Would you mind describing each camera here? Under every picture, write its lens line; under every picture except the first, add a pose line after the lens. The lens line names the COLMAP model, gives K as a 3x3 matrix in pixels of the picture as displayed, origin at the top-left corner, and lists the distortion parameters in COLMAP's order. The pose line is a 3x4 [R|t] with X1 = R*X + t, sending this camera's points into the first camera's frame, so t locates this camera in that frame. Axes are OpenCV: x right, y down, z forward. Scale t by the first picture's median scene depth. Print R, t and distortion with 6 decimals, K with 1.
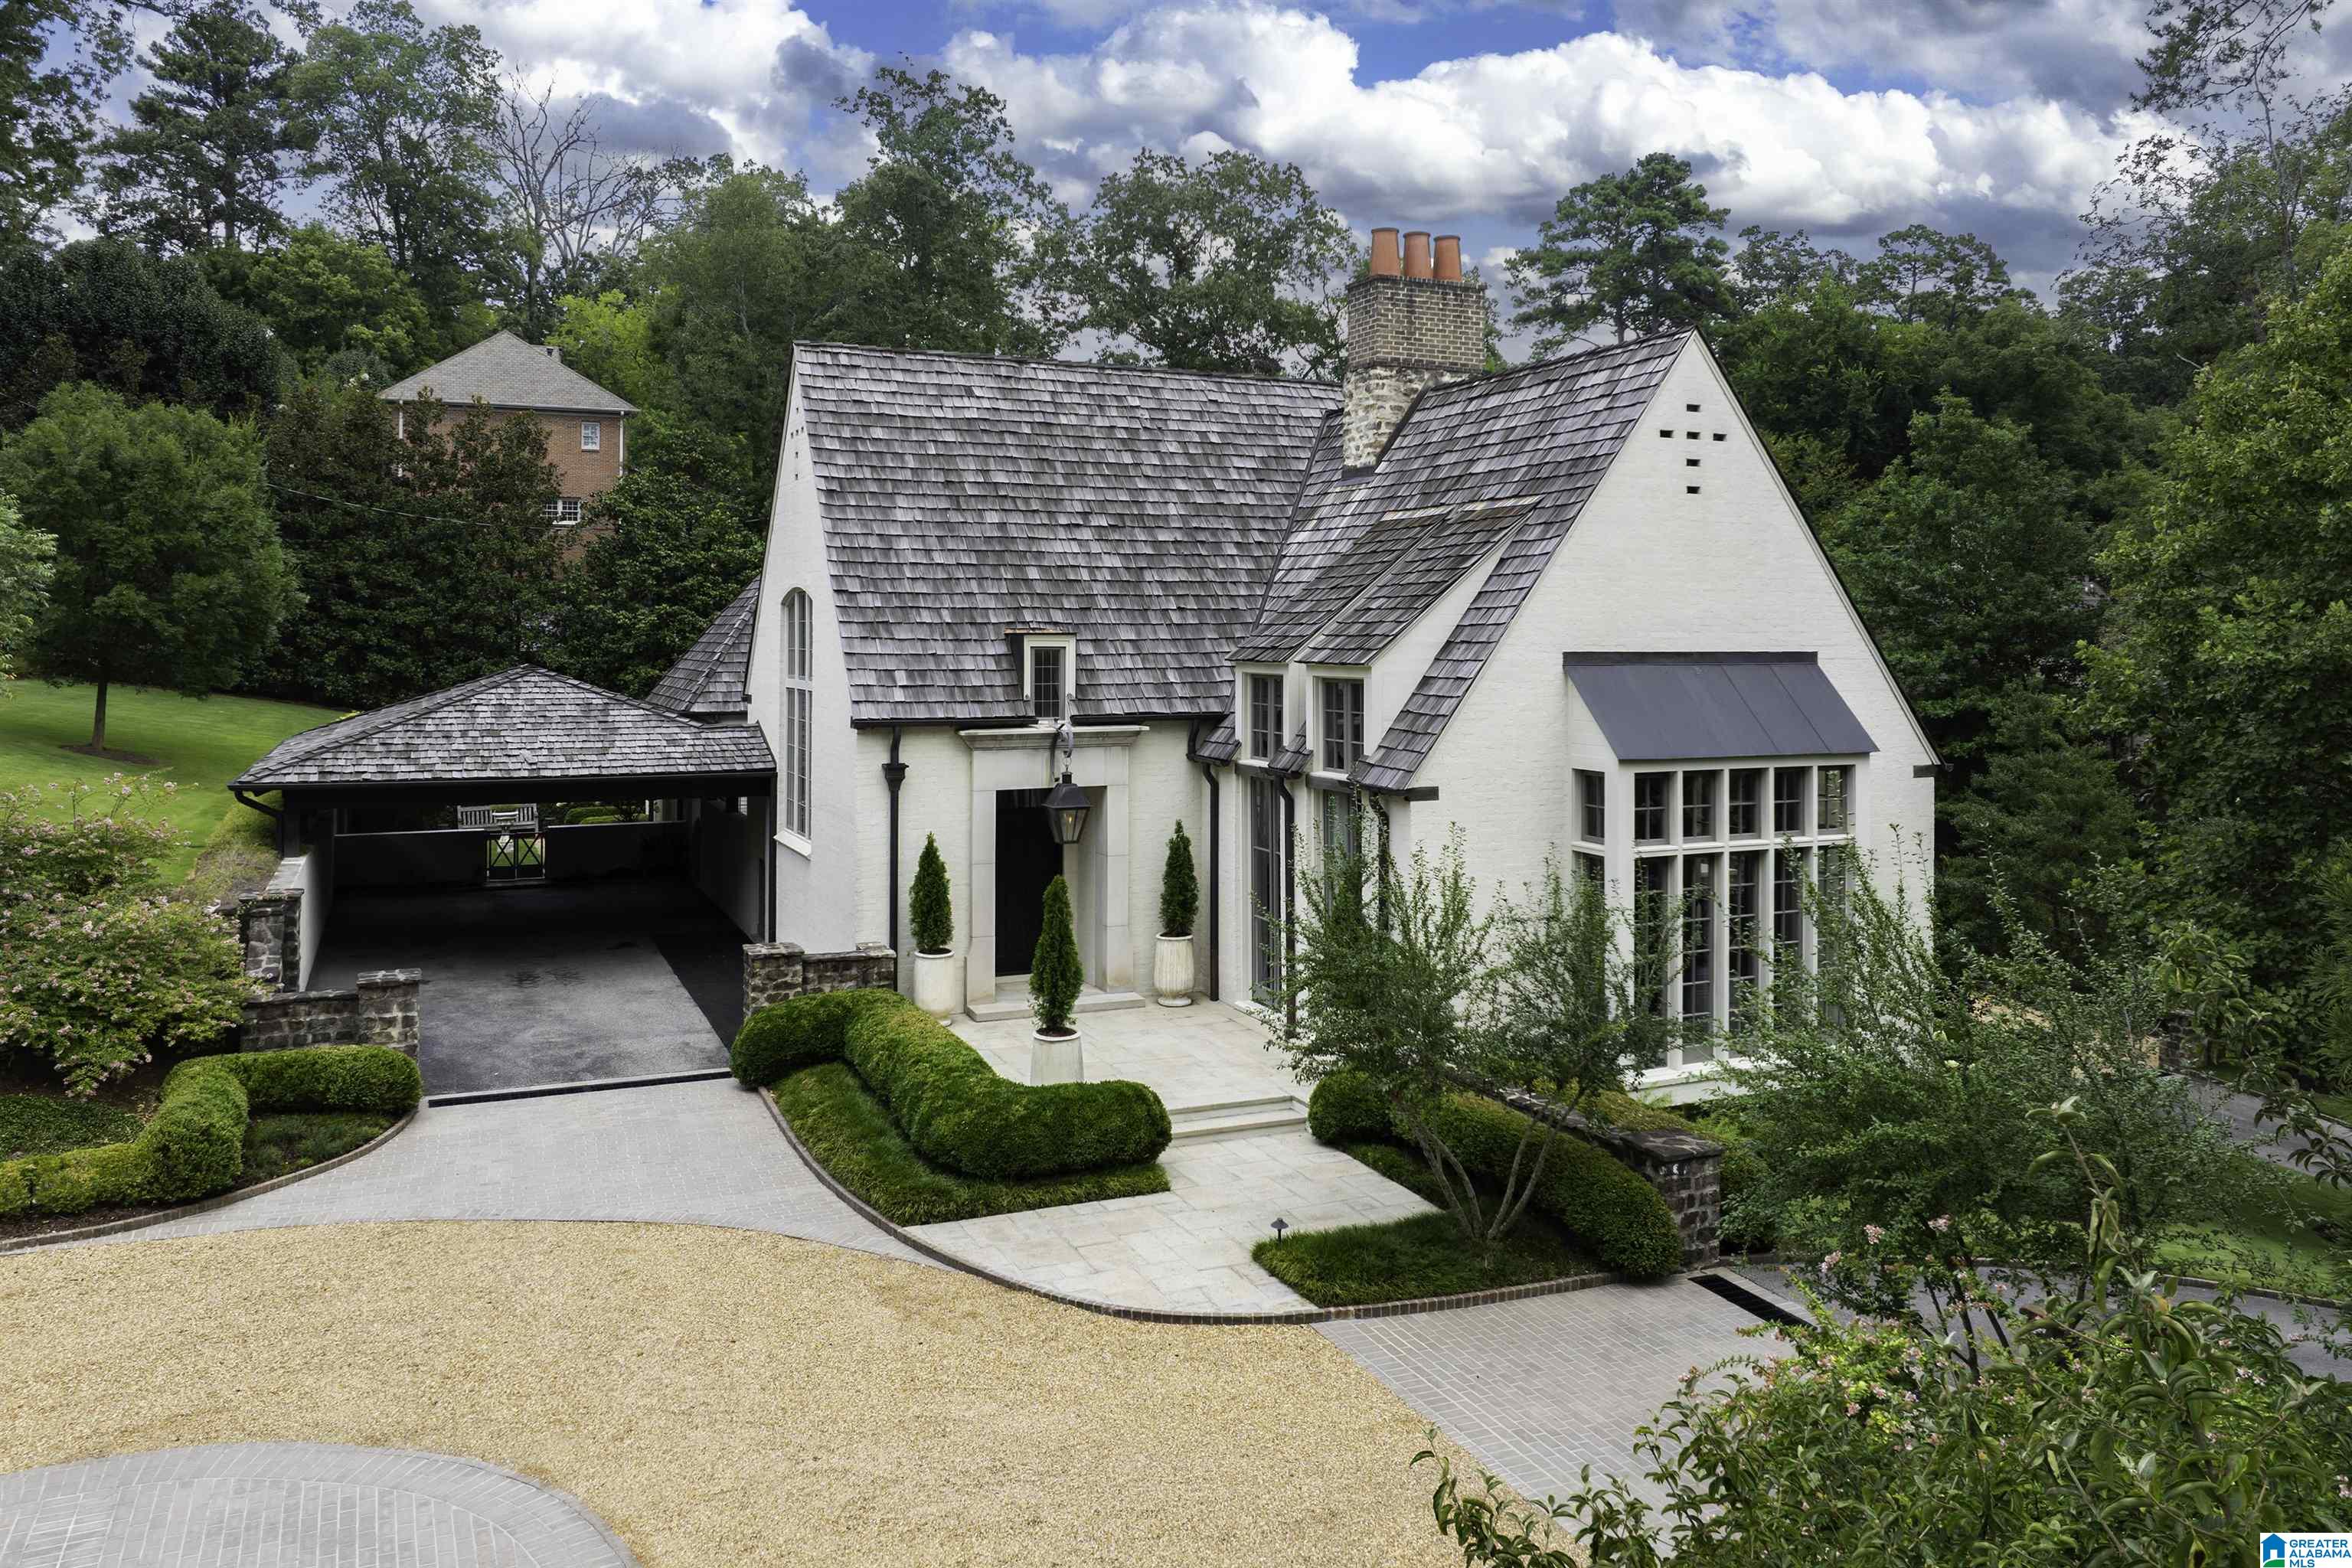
lens RADIAL K [[1694.3, 0, 1197.4], [0, 1694.3, 577.3], [0, 0, 1]] dist [-0.032299, -0.001891]
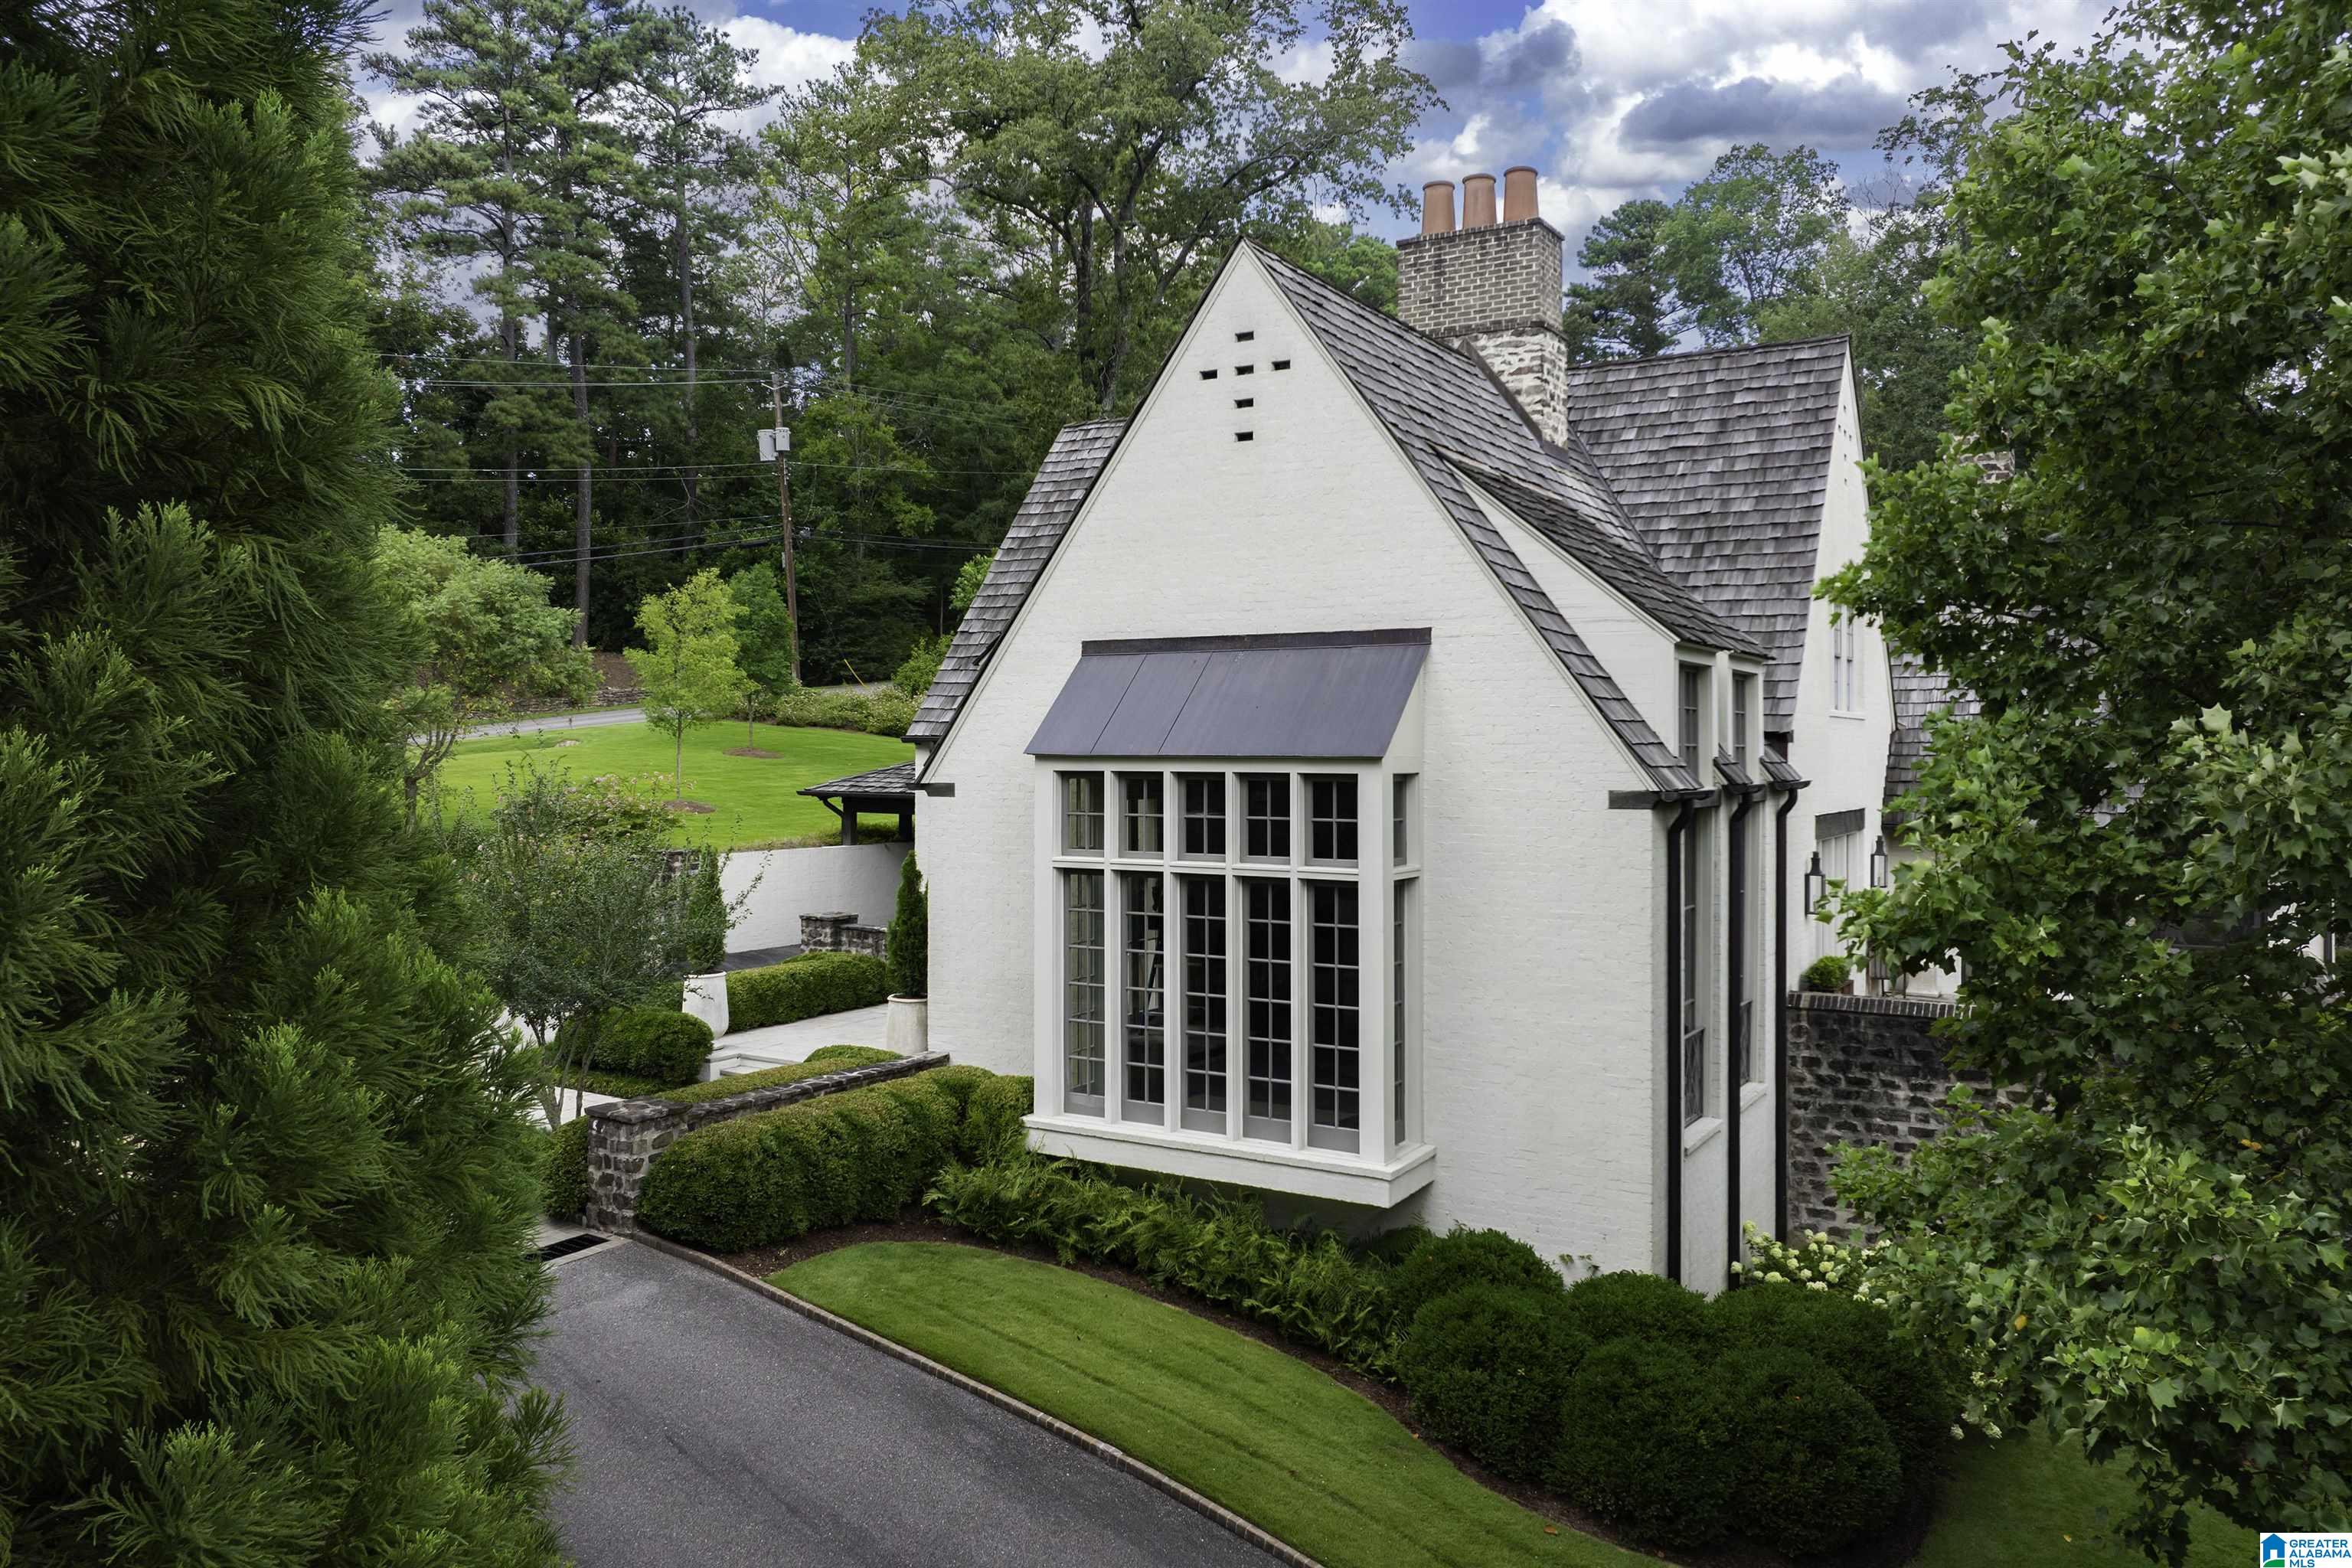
lens RADIAL K [[1684.8, 0, 1197.1], [0, 1684.8, 687.8], [0, 0, 1]] dist [-0.008384, -0.002107]
pose [[0.566233, -0.033847, -0.823550, 0.873781], [0.027399, 0.999377, -0.022234, 0.080274], [0.823790, -0.009975, 0.566807, 0.479286]]
